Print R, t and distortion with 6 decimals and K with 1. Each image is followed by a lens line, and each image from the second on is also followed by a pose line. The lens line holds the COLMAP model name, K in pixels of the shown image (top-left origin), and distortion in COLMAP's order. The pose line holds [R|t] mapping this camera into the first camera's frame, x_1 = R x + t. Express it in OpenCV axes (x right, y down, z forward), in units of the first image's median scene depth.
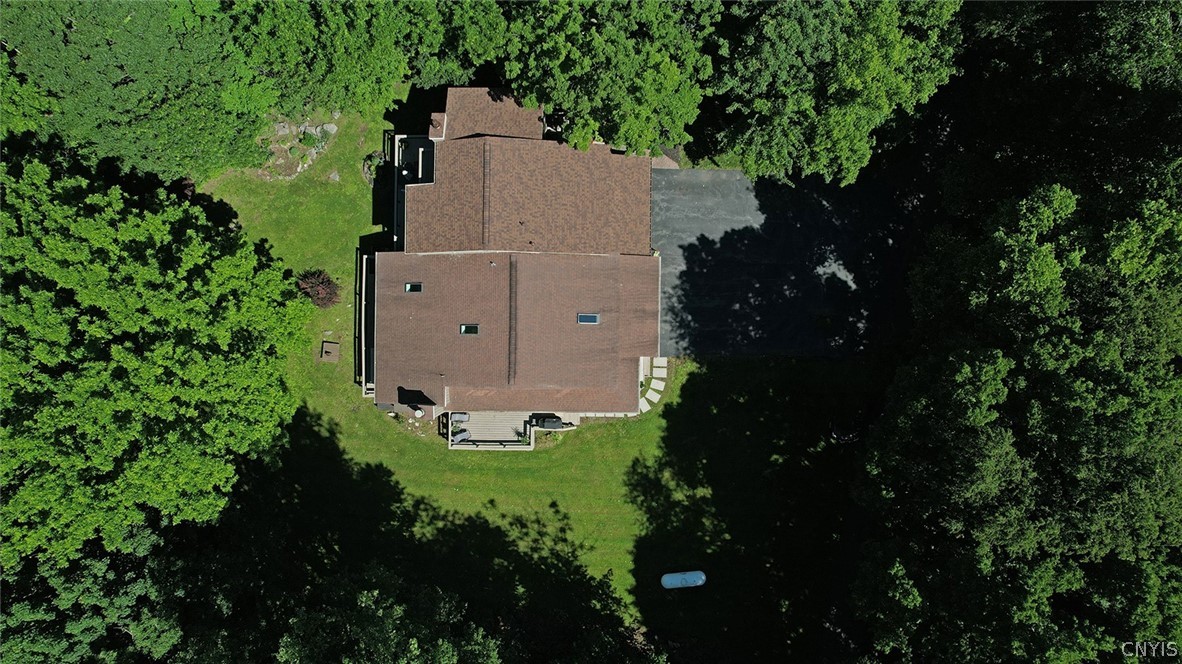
lens RADIAL K [[756.4, 0, 591.0], [0, 756.4, 332.0], [0, 0, 1]] dist [-0.076105, 0.070177]
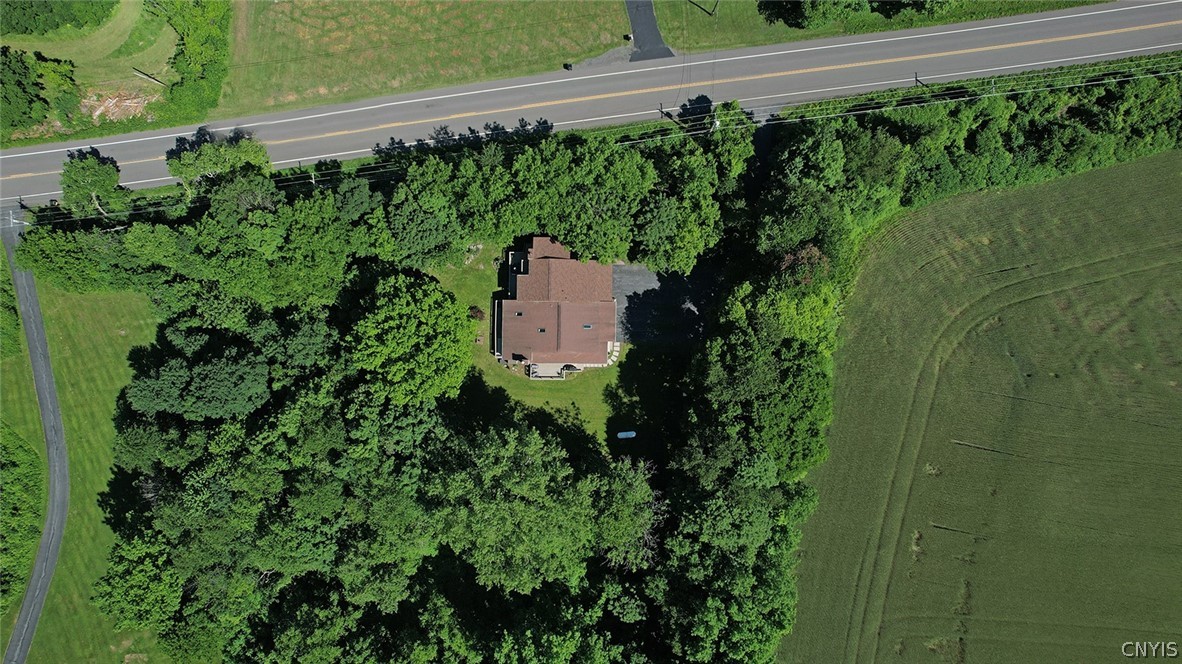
lens RADIAL K [[756.4, 0, 591.0], [0, 756.4, 332.0], [0, 0, 1]] dist [-0.076105, 0.070177]
pose [[0.999990, 0.000710, 0.004368, -0.002632], [-0.000694, 0.999993, -0.003807, 0.010104], [-0.004371, 0.003804, 0.999983, -1.439530]]
